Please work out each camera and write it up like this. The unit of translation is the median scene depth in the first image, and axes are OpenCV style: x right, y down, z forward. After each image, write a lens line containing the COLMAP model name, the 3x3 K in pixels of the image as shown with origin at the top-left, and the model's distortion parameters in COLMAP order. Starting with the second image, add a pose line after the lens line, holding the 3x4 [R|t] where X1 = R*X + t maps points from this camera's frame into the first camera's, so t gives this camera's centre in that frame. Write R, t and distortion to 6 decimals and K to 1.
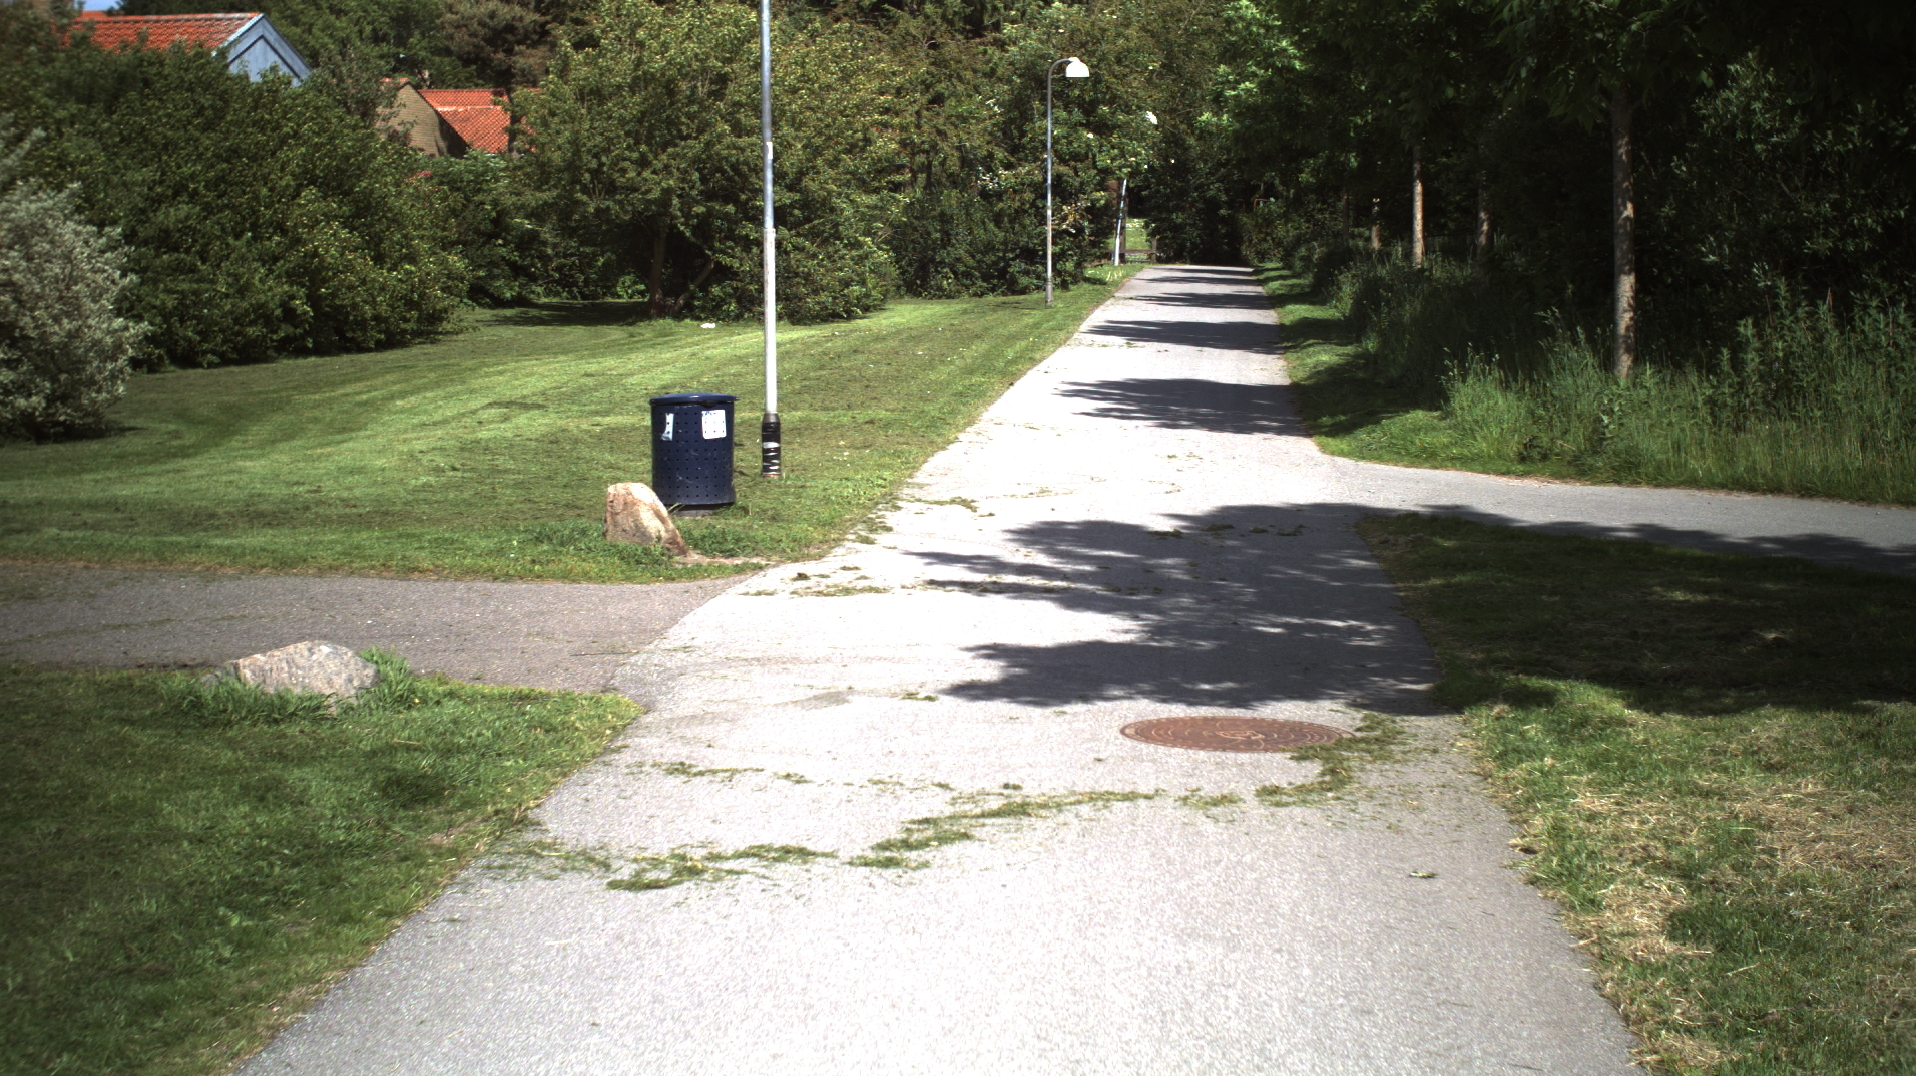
lens RADIAL K [[3294.6, 0, 958.0], [0, 3294.6, 538.0], [0, 0, 1]] dist [-0.322210, 0.482426]
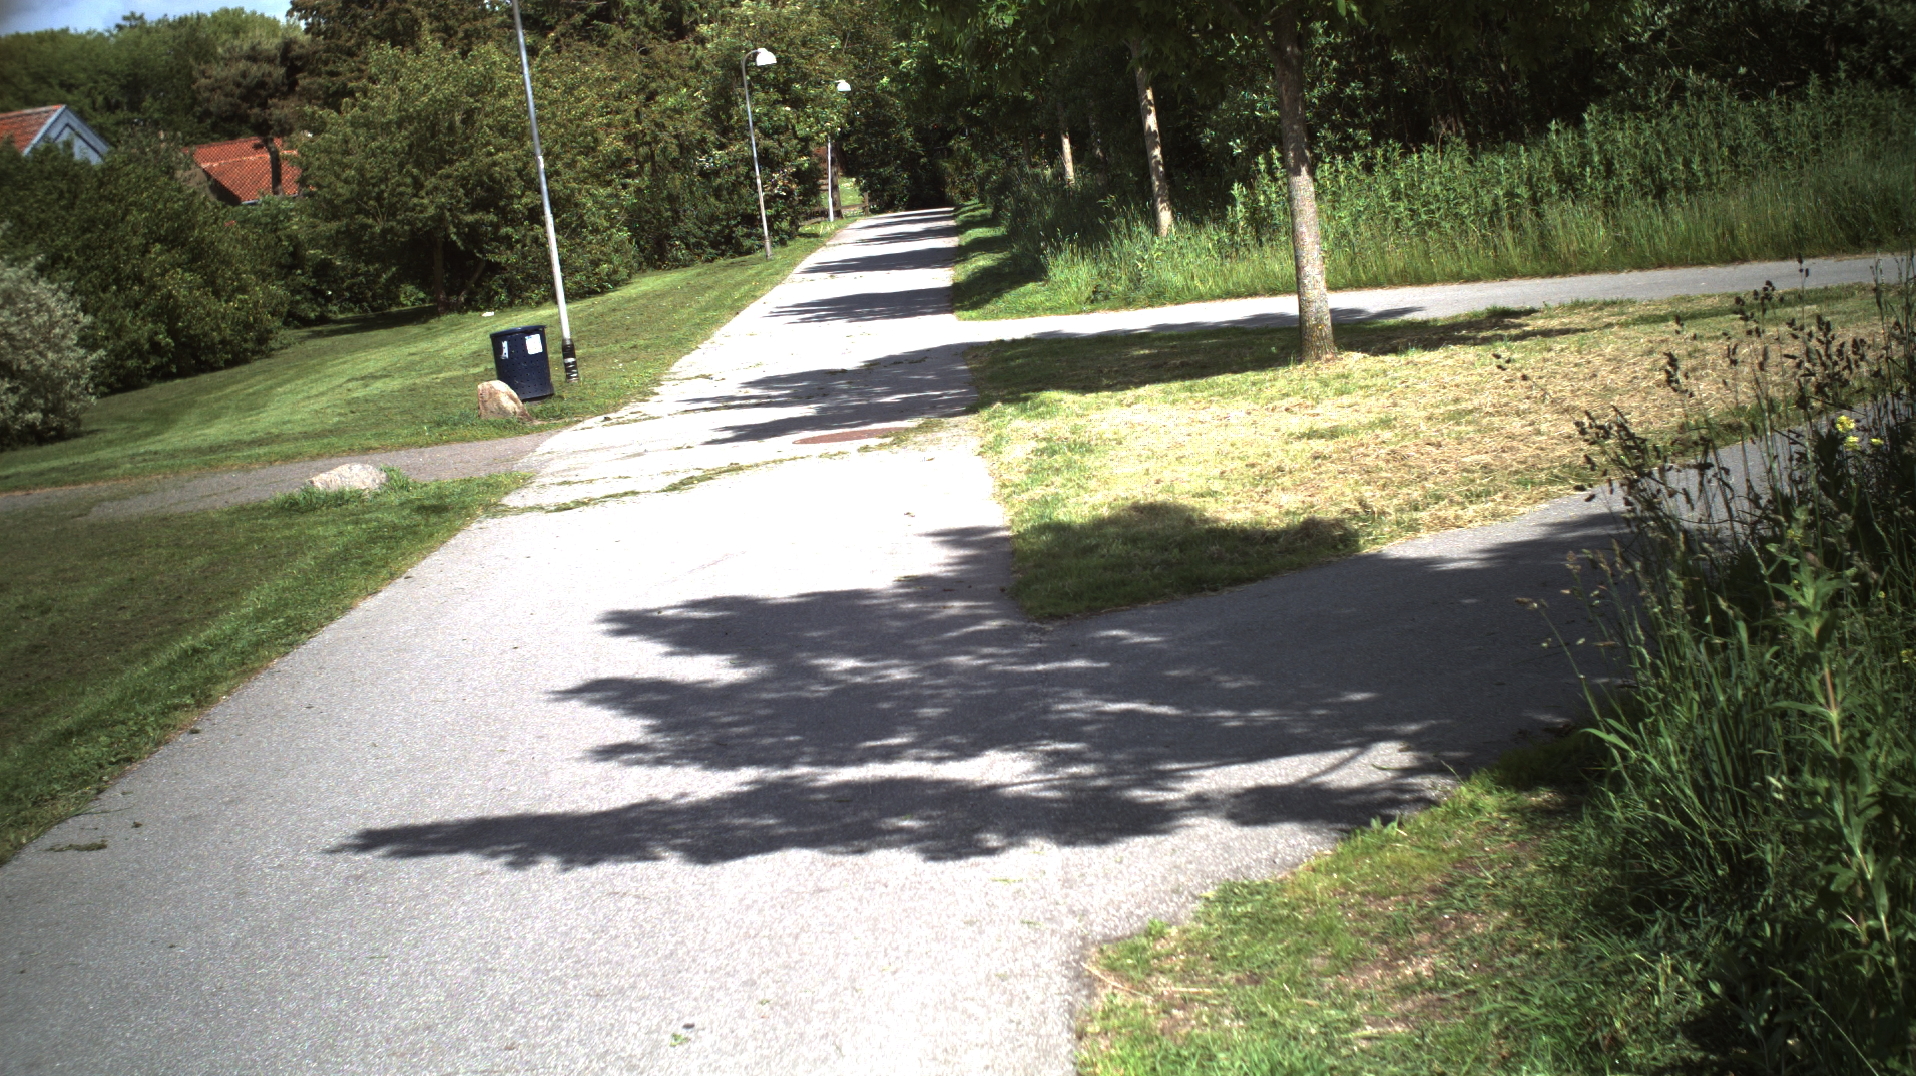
lens RADIAL K [[3294.6, 0, 958.0], [0, 3294.6, 538.0], [0, 0, 1]] dist [-0.322210, 0.482426]
pose [[0.987707, -0.141623, 0.066168, 0.002558], [0.140929, 0.989905, 0.015065, 0.022181], [-0.067633, -0.005555, 0.997695, -0.198901]]
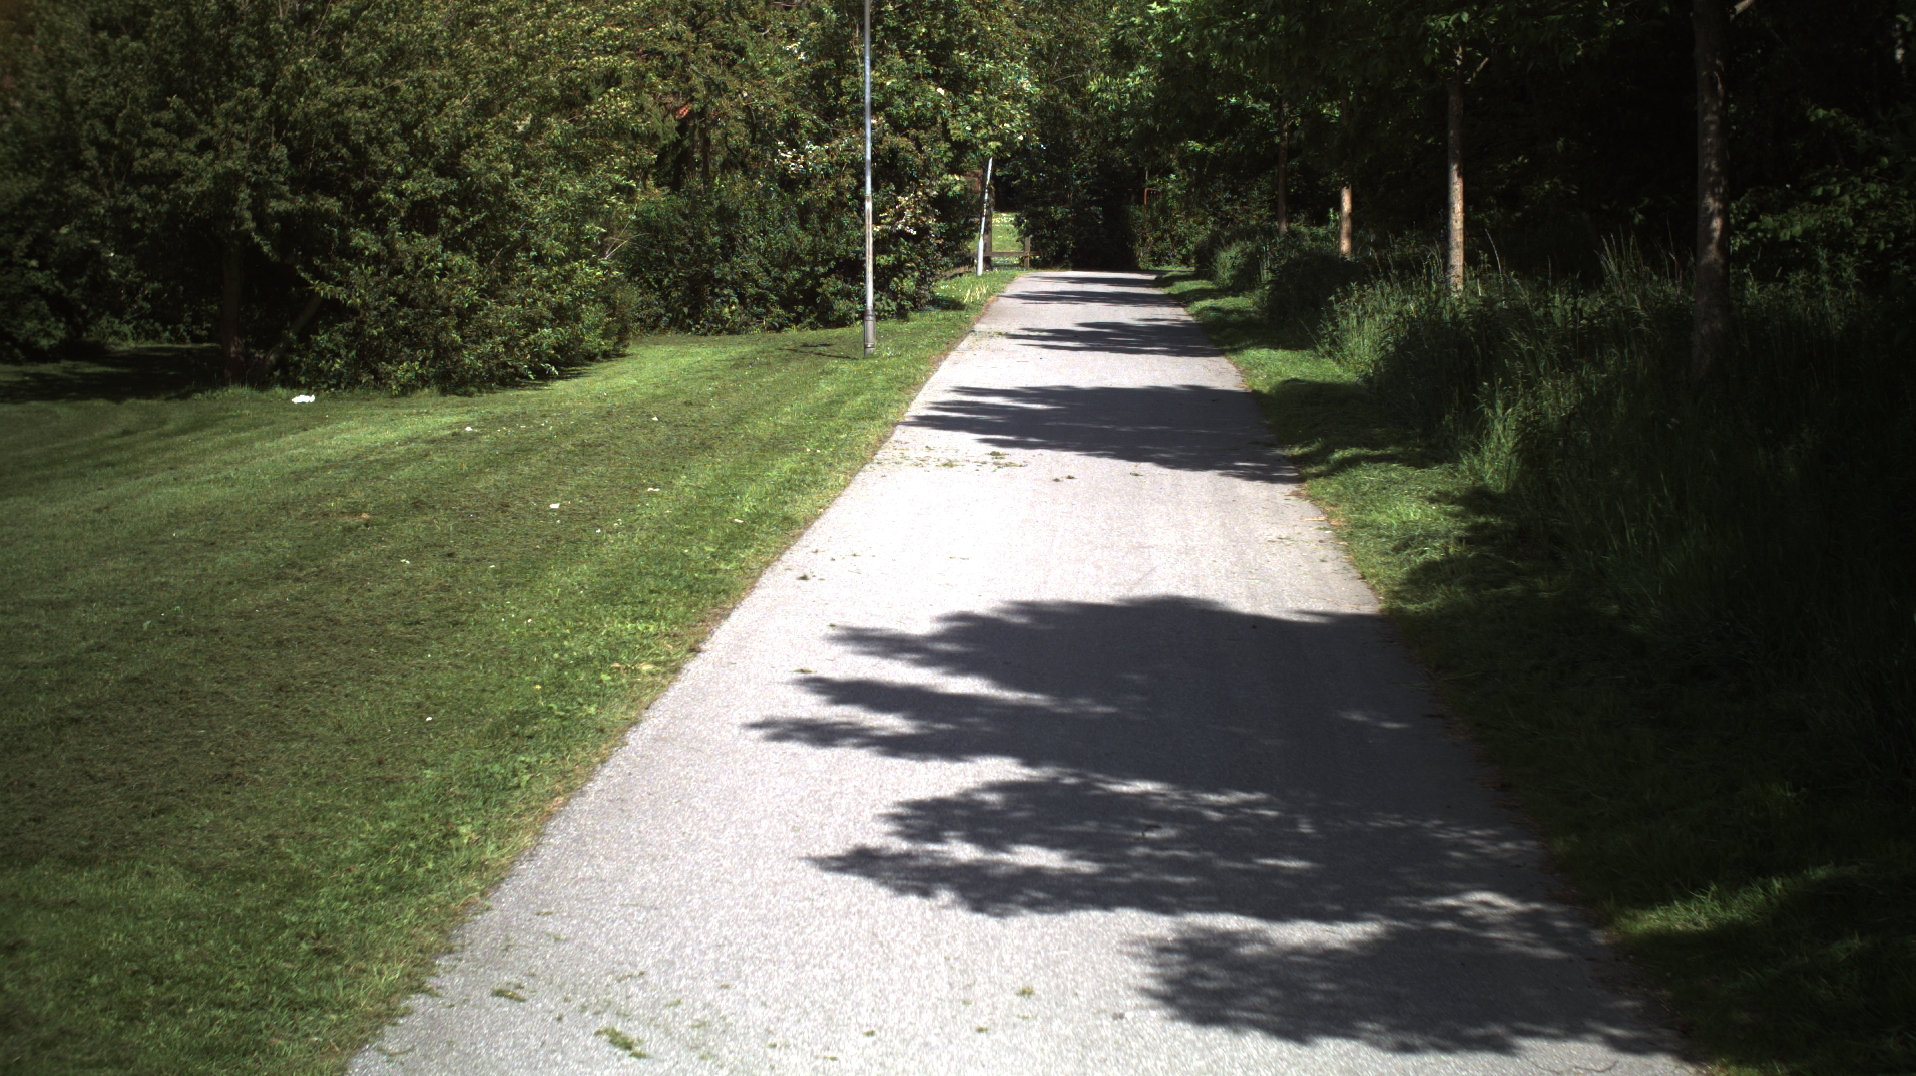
lens RADIAL K [[3294.6, 0, 958.0], [0, 3294.6, 538.0], [0, 0, 1]] dist [-0.322210, 0.482426]
pose [[0.999175, -0.010503, 0.039235, 0.021045], [0.010441, 0.999944, 0.001792, -0.039055], [-0.039252, -0.001381, 0.999228, 0.397782]]
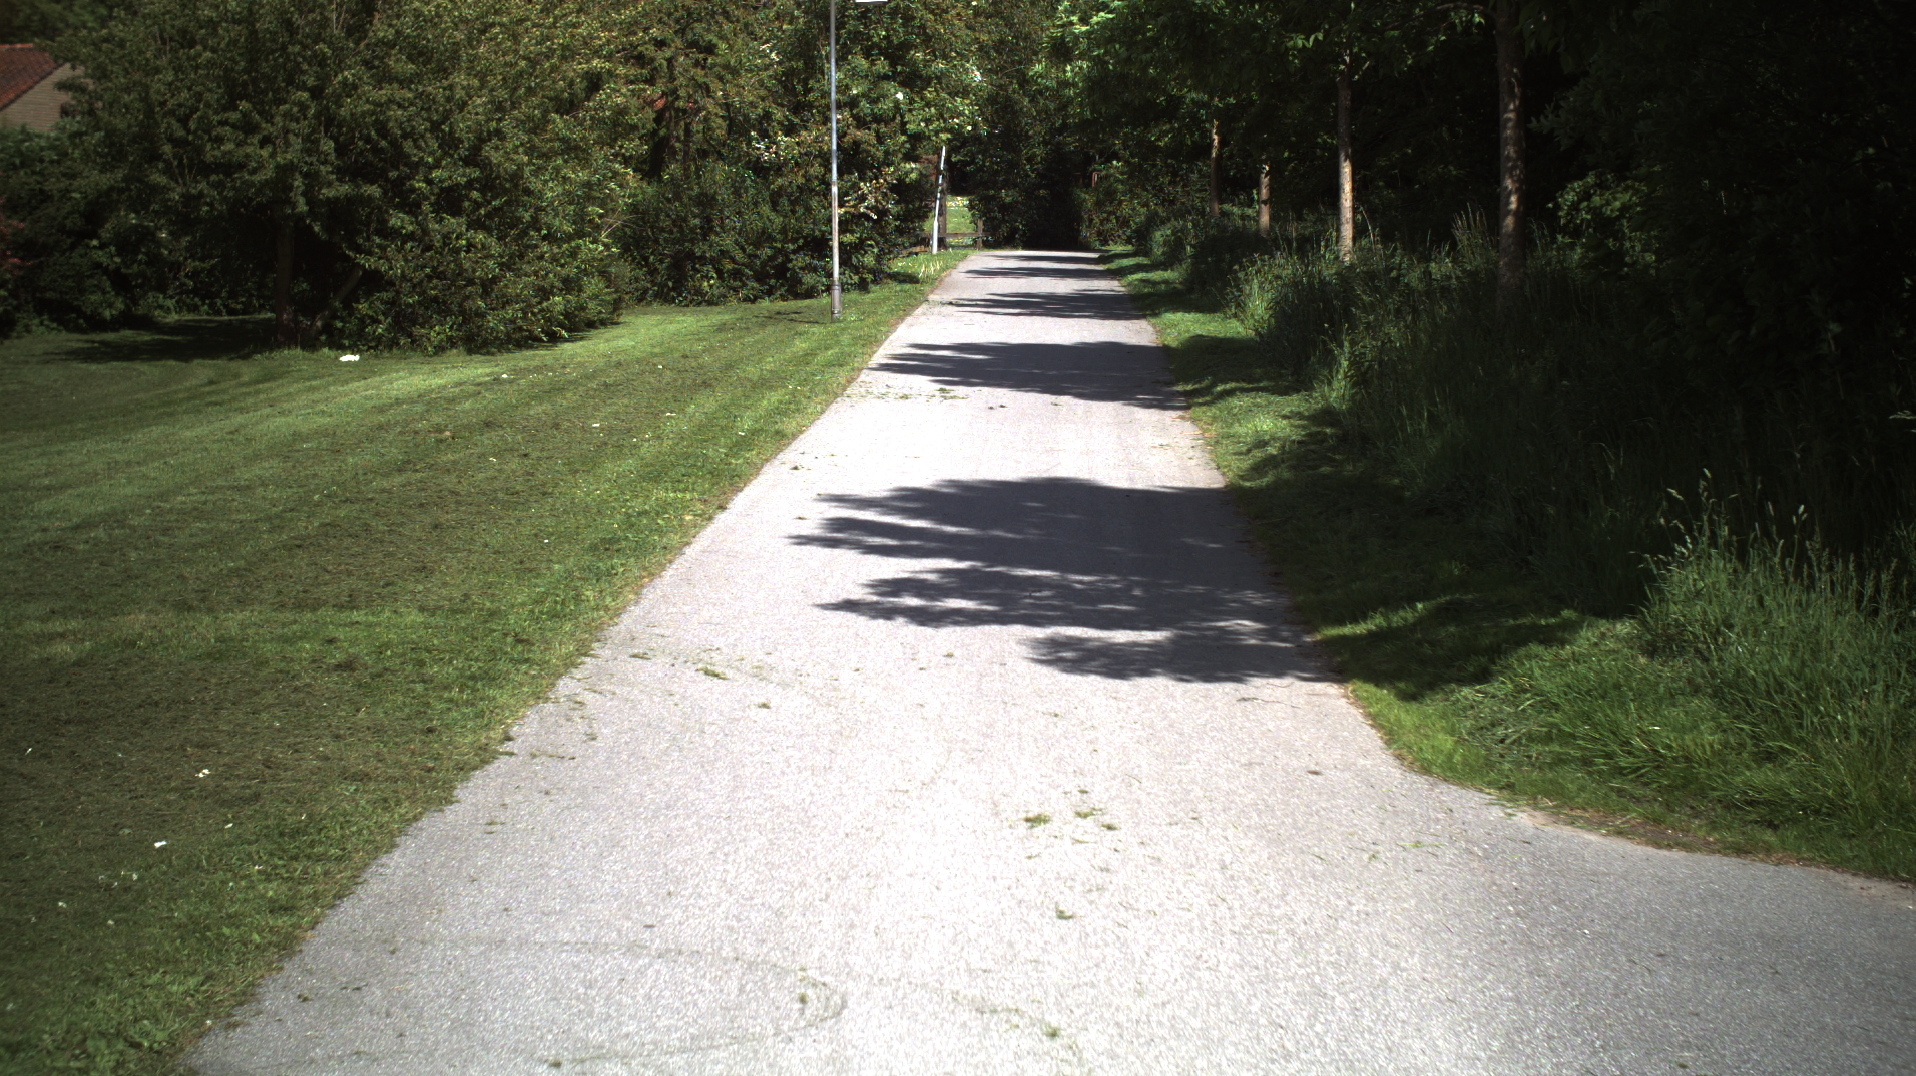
lens RADIAL K [[3294.6, 0, 958.0], [0, 3294.6, 538.0], [0, 0, 1]] dist [-0.322210, 0.482426]
pose [[0.998537, -0.016638, 0.051445, 0.017766], [0.016315, 0.999845, 0.006684, -0.028872], [-0.051549, -0.005835, 0.998653, 0.298200]]
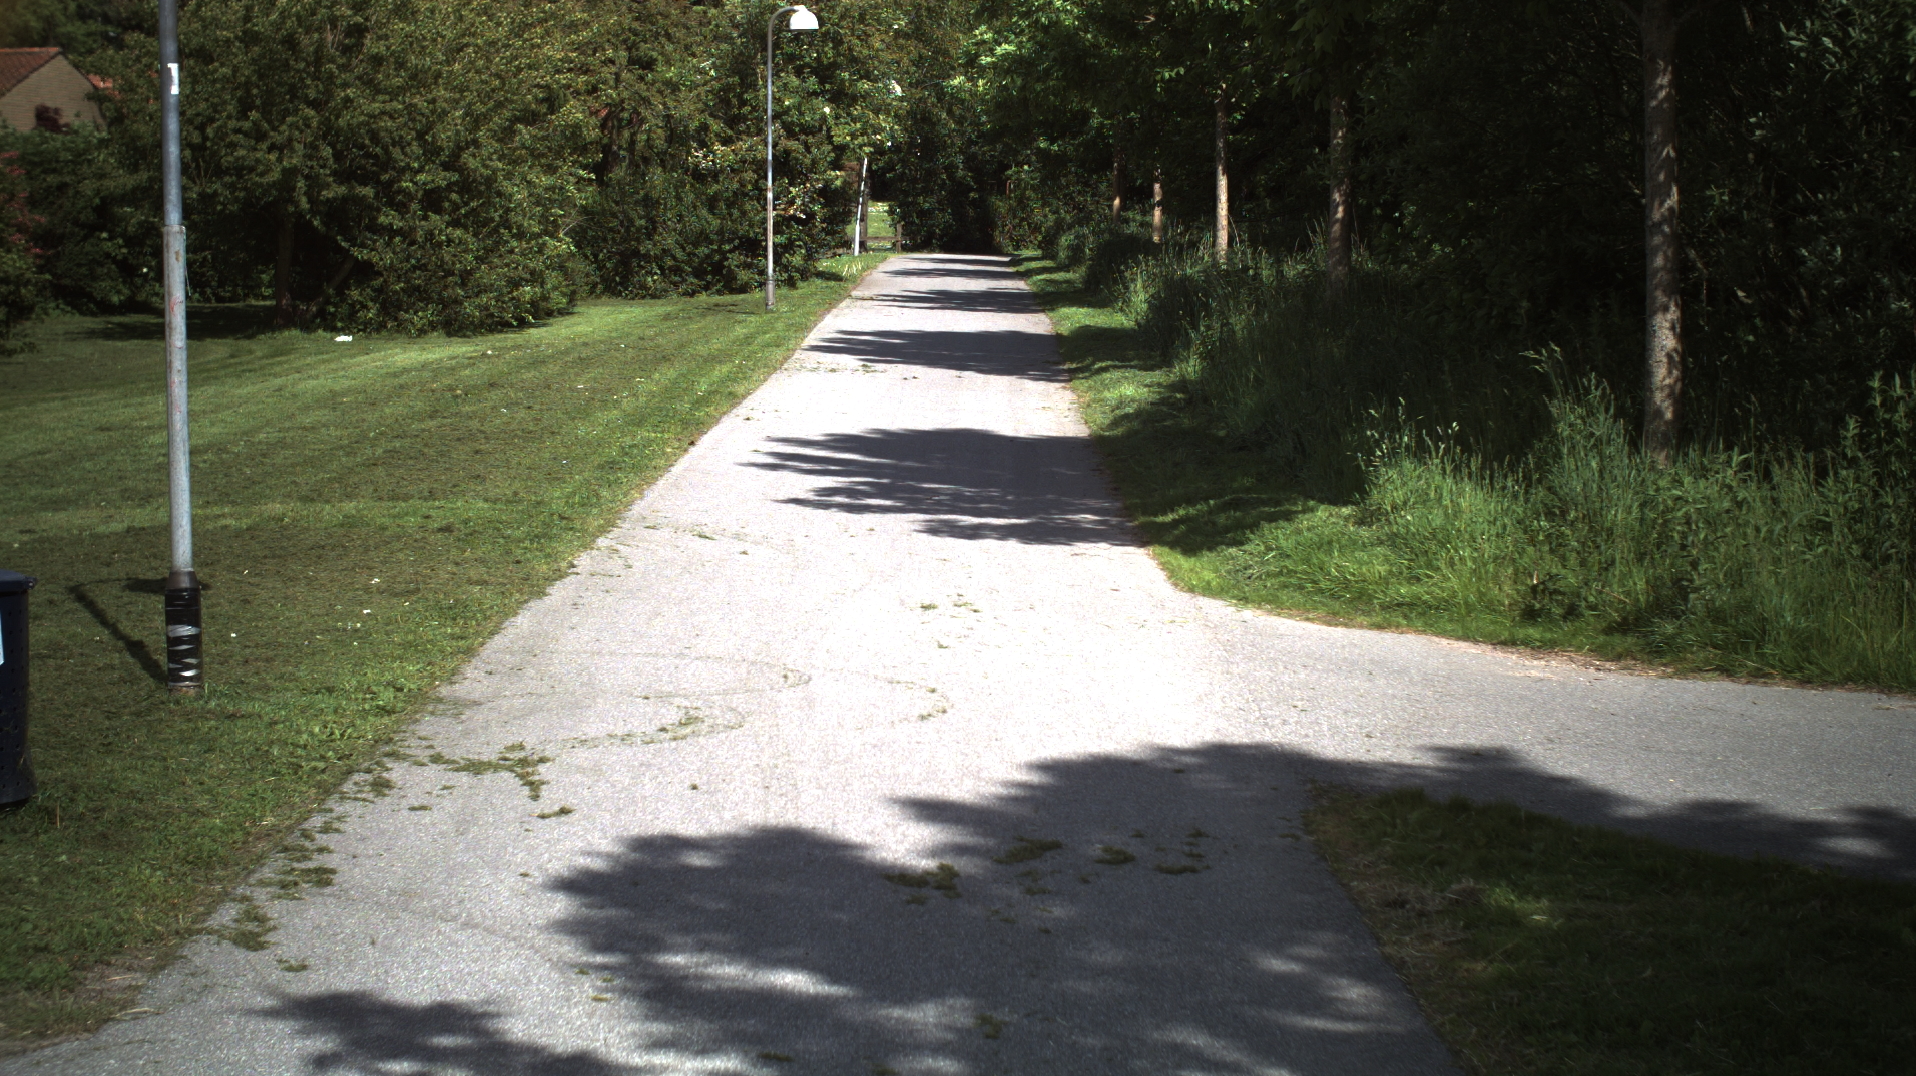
lens RADIAL K [[3294.6, 0, 958.0], [0, 3294.6, 538.0], [0, 0, 1]] dist [-0.322210, 0.482426]
pose [[0.997024, -0.007198, 0.076750, 0.012181], [0.006824, 0.999963, 0.005144, -0.019296], [-0.076784, -0.004605, 0.997037, 0.198644]]
